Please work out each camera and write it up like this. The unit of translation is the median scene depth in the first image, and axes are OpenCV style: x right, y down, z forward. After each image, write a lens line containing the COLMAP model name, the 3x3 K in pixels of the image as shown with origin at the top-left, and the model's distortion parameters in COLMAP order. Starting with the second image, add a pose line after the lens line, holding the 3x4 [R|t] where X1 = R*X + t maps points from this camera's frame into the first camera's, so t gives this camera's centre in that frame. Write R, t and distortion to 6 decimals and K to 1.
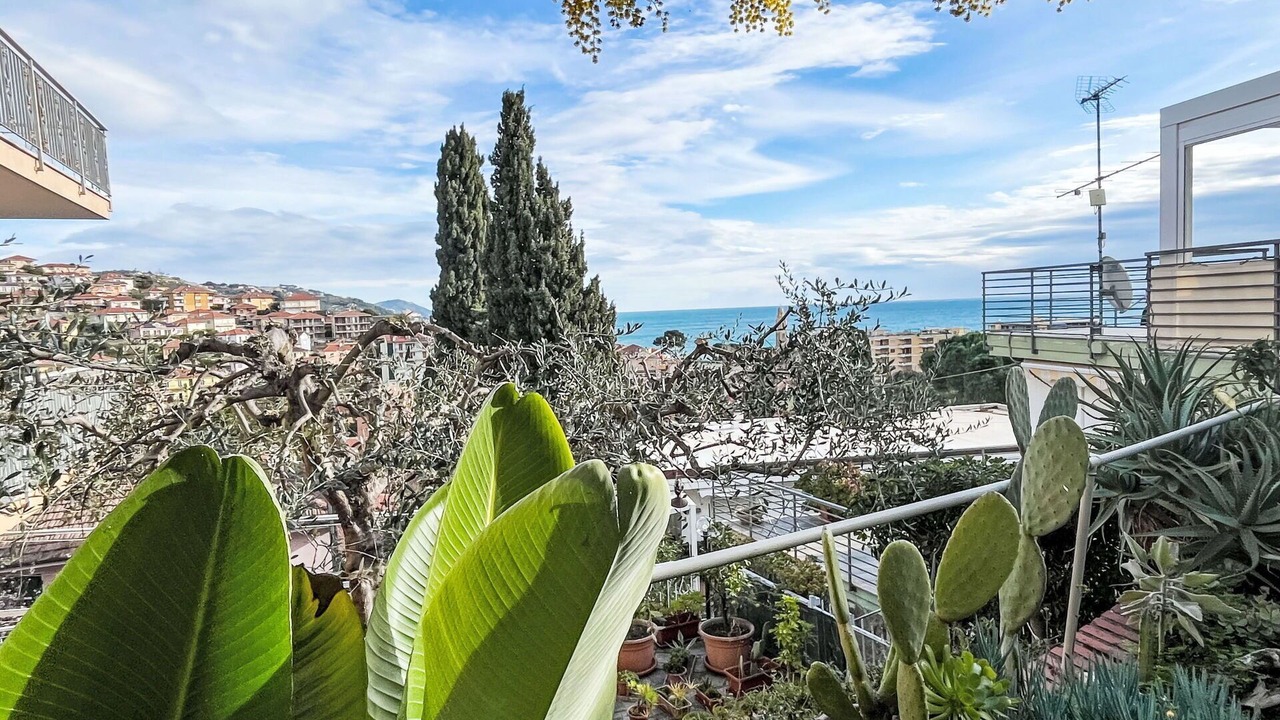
lens RADIAL K [[778.6, 0, 641.1], [0, 778.6, 356.9], [0, 0, 1]] dist [0.000566, 0.007013]
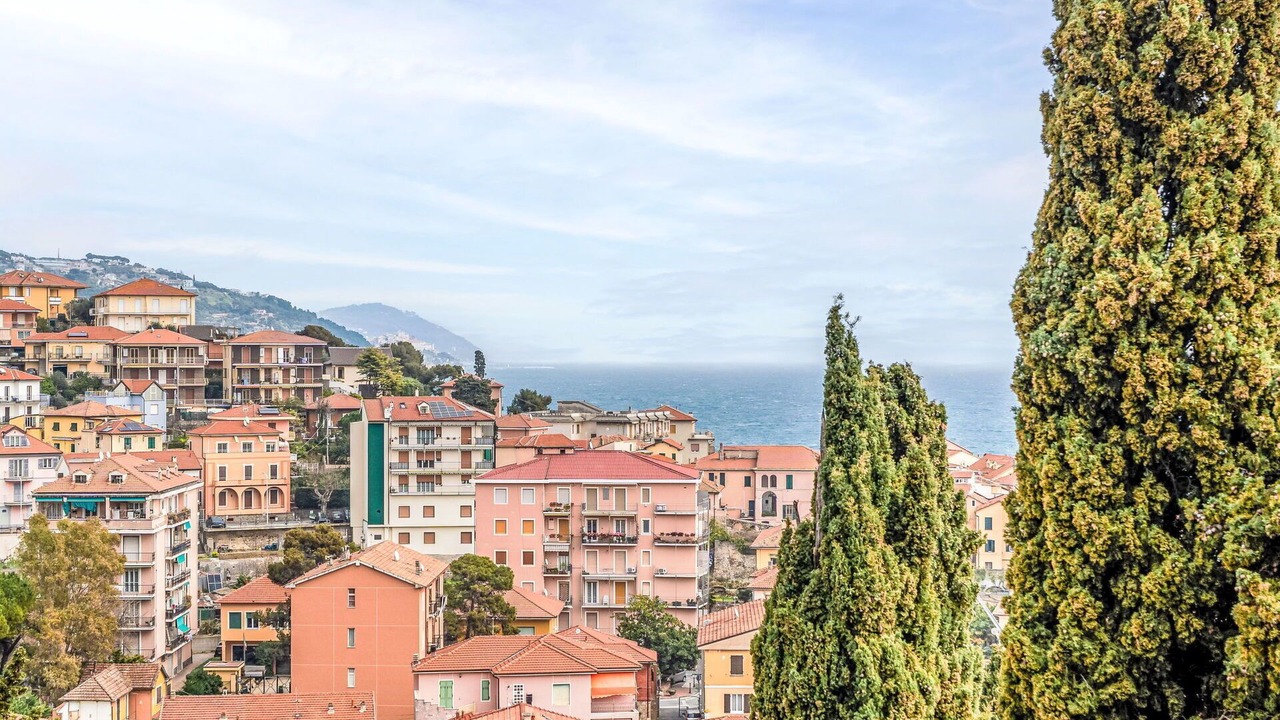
lens RADIAL K [[2122.5, 0, 644.3], [0, 2122.5, 367.3], [0, 0, 1]] dist [-0.030671, 0.000000]
pose [[0.984558, 0.041316, -0.170113, -0.349367], [-0.050032, 0.997628, -0.047269, -0.032184], [0.167757, 0.055051, 0.984290, 0.494898]]
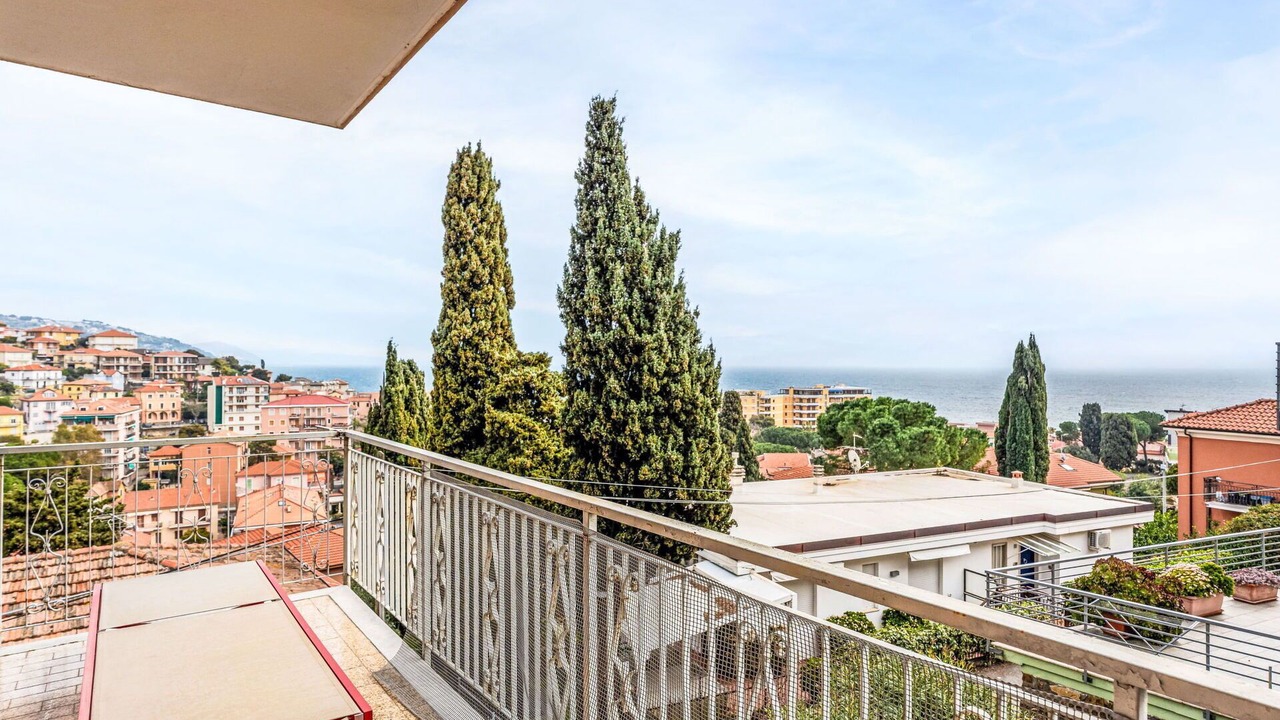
lens RADIAL K [[697.3, 0, 639.1], [0, 697.3, 365.1], [0, 0, 1]] dist [-0.002179, 0.000157]
pose [[0.968718, 0.042118, 0.244564, -0.305506], [-0.026893, 0.997506, -0.065263, -0.007763], [-0.246703, 0.056644, 0.967434, 0.287253]]
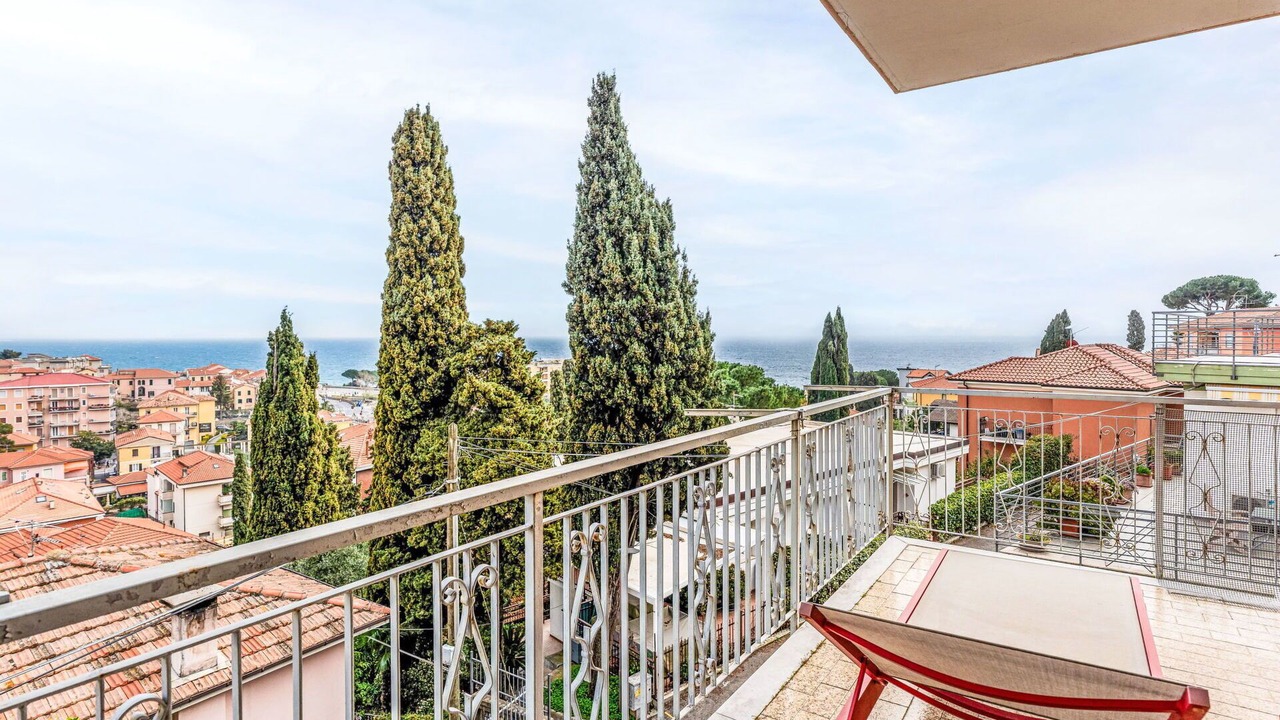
lens RADIAL K [[654.4, 0, 646.1], [0, 654.4, 336.4], [0, 0, 1]] dist [-0.005312, -0.001411]
pose [[0.847964, 0.035396, 0.528871, -0.509735], [0.000957, 0.997664, -0.068306, -0.000719], [-0.530053, 0.058427, 0.845949, 0.381176]]
